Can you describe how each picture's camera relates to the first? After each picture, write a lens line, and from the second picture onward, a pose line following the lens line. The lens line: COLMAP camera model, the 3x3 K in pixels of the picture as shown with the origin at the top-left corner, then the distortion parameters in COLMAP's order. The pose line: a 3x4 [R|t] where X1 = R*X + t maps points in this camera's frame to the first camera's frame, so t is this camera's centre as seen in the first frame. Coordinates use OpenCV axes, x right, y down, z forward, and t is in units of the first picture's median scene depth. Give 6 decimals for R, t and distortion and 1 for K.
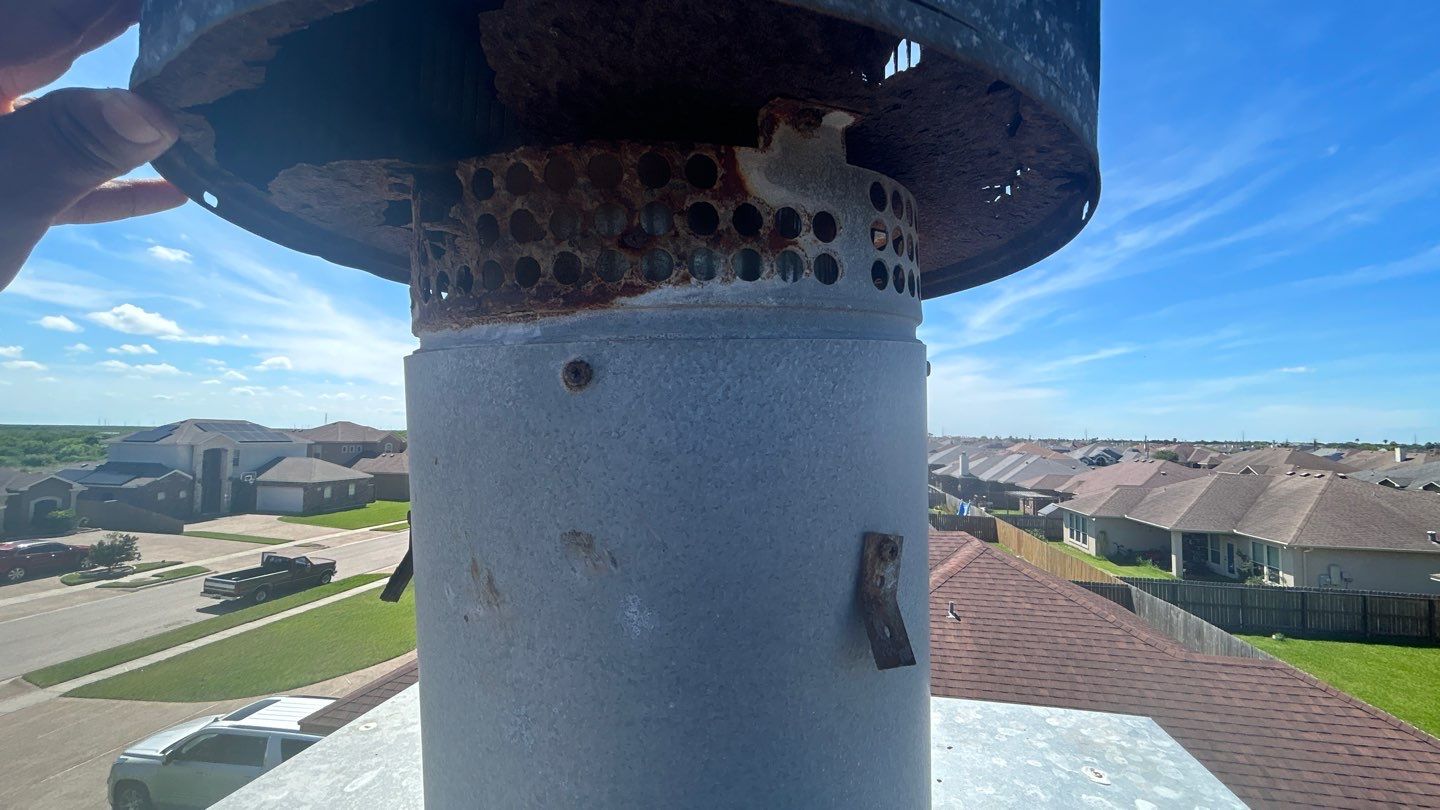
lens RADIAL K [[587.8, 0, 721.0], [0, 587.8, 405.0], [0, 0, 1]] dist [-0.007533, 0.003037]
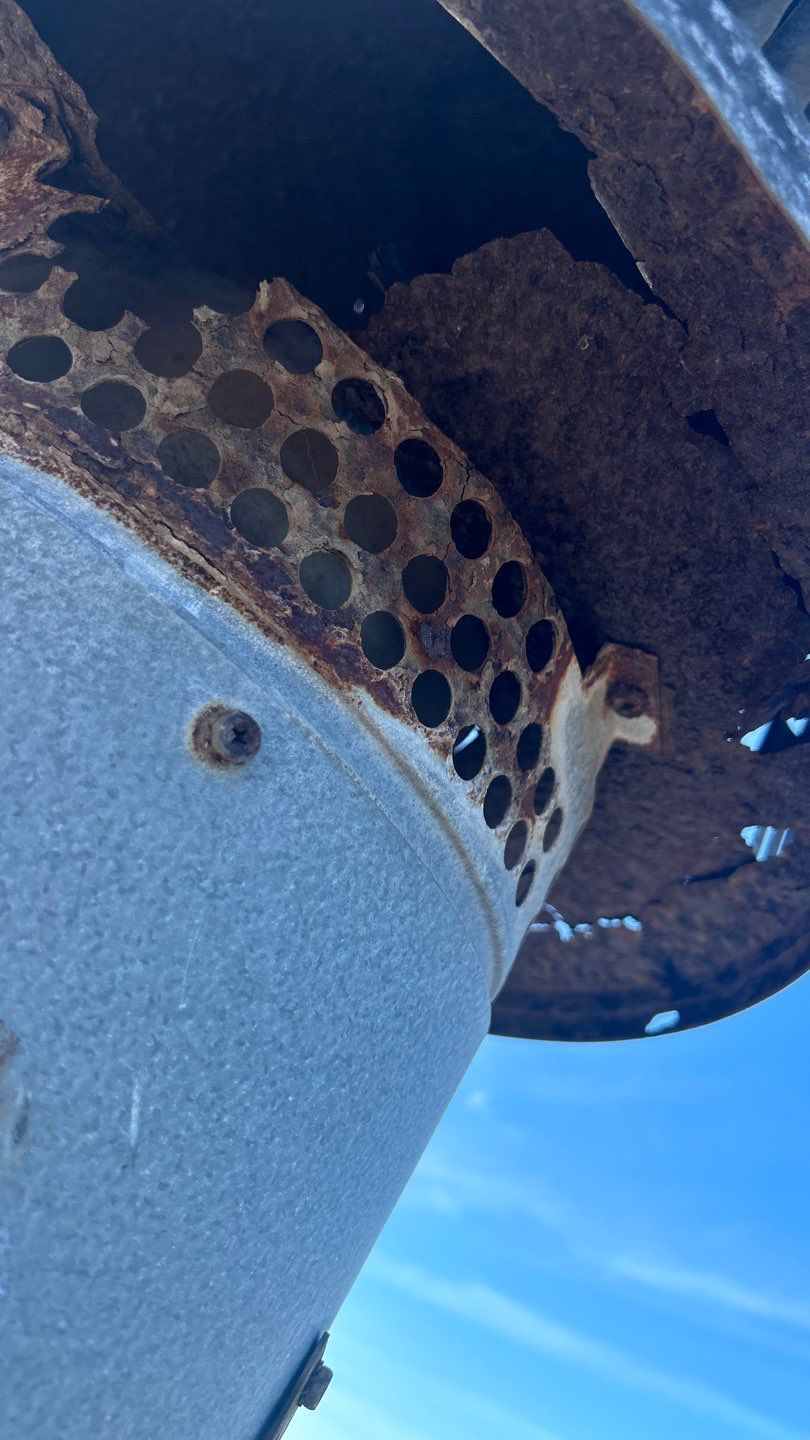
lens RADIAL K [[1085.8, 0, 403.5], [0, 1085.8, 726.3], [0, 0, 1]] dist [0.060977, -0.038429]
pose [[0.544421, 0.697782, 0.465517, -0.586686], [-0.488351, 0.714888, -0.500449, 0.317681], [-0.681997, 0.045119, 0.729962, 0.244742]]
